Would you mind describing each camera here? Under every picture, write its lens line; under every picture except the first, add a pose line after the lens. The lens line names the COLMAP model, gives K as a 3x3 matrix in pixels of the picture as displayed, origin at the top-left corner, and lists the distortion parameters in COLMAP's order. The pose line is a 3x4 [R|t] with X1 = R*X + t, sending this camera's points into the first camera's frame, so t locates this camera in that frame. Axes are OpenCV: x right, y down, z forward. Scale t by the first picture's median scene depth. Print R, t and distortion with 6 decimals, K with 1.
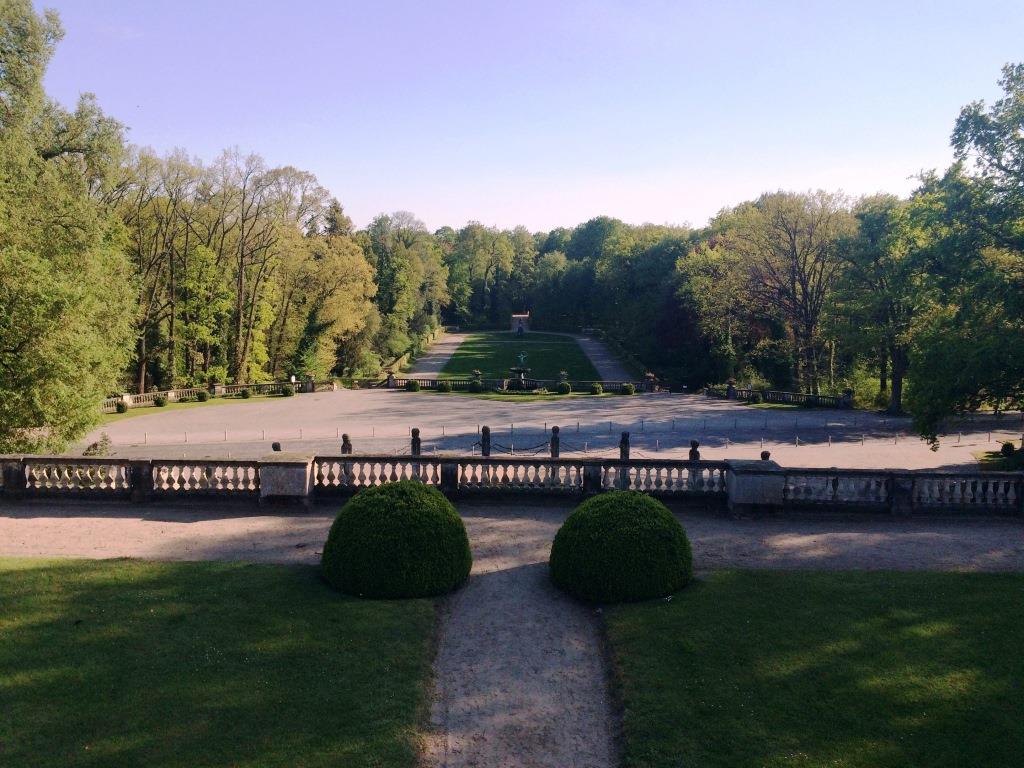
lens RADIAL K [[877.6, 0, 512.7], [0, 877.6, 383.2], [0, 0, 1]] dist [0.089822, -0.101893]
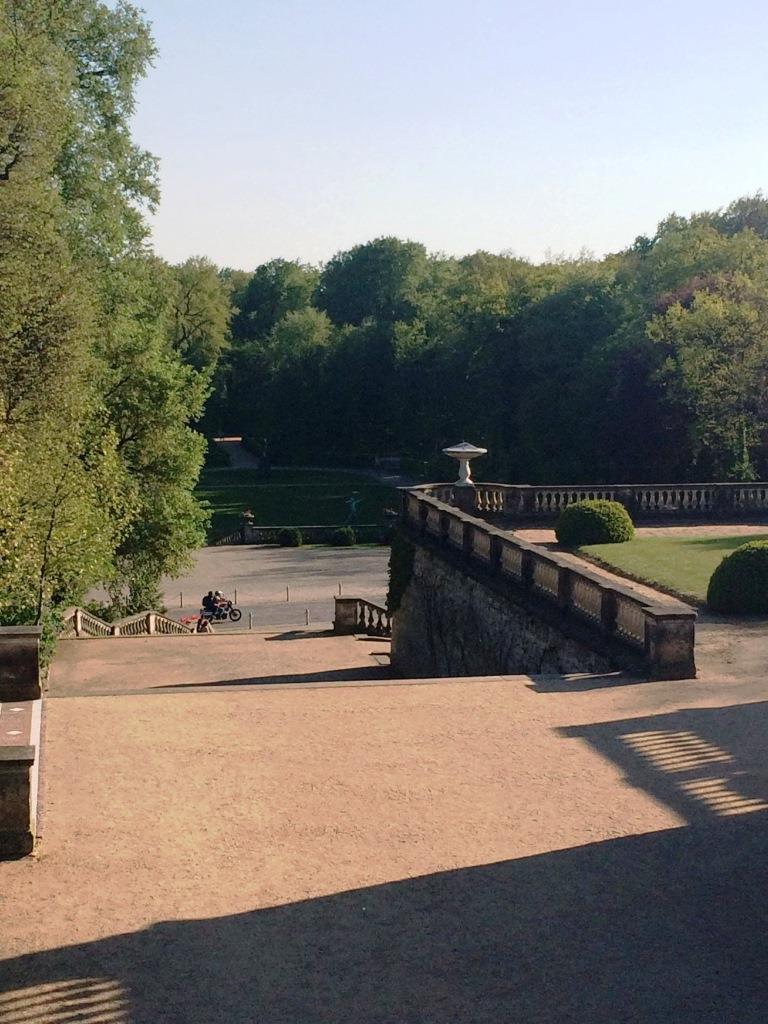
lens RADIAL K [[1933.2, 0, 383.8], [0, 1933.2, 511.5], [0, 0, 1]] dist [0.002074, 0.000000]
pose [[0.988501, -0.031691, 0.147855, -0.104336], [0.038005, 0.998473, -0.040079, 0.017715], [-0.146359, 0.045238, 0.988197, -0.132622]]
